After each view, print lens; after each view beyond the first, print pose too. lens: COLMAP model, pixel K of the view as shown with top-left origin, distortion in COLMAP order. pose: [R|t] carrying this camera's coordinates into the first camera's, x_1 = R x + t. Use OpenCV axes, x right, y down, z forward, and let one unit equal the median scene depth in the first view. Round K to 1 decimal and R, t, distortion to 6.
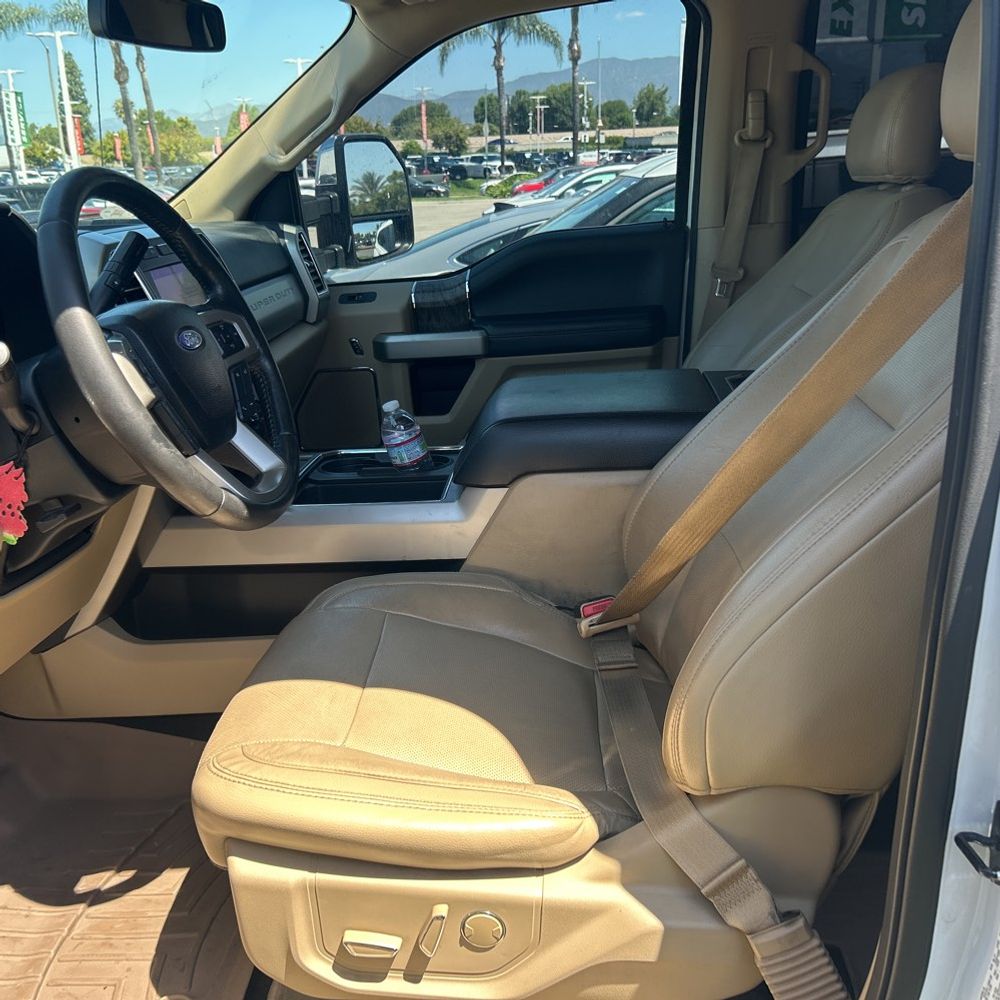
lens RADIAL K [[984.4, 0, 499.2], [0, 984.4, 502.1], [0, 0, 1]] dist [0.069257, -0.124468]
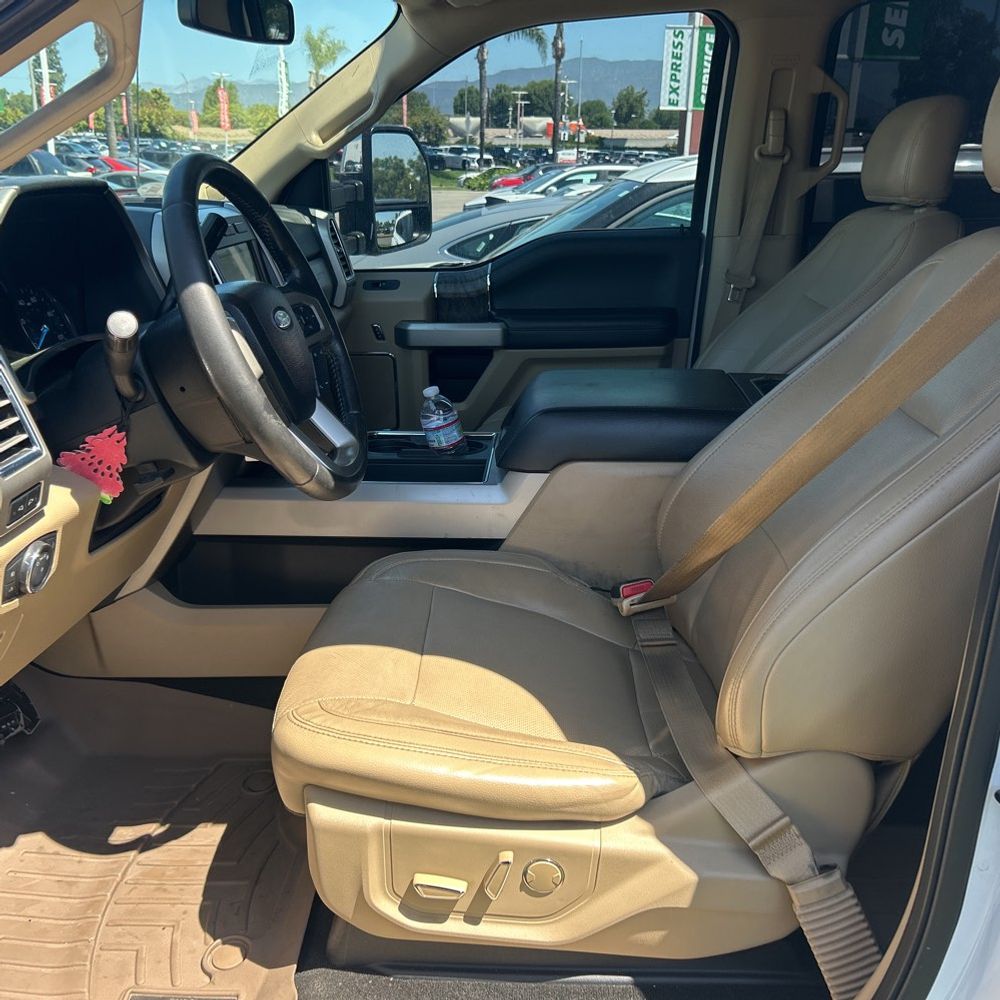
lens RADIAL K [[980.2, 0, 502.9], [0, 980.2, 498.8], [0, 0, 1]] dist [0.064757, -0.135234]
pose [[0.998129, 0.043800, 0.042653, -0.085152], [-0.044004, 0.999024, 0.003837, 0.010679], [-0.042443, -0.005706, 0.999083, -0.051543]]
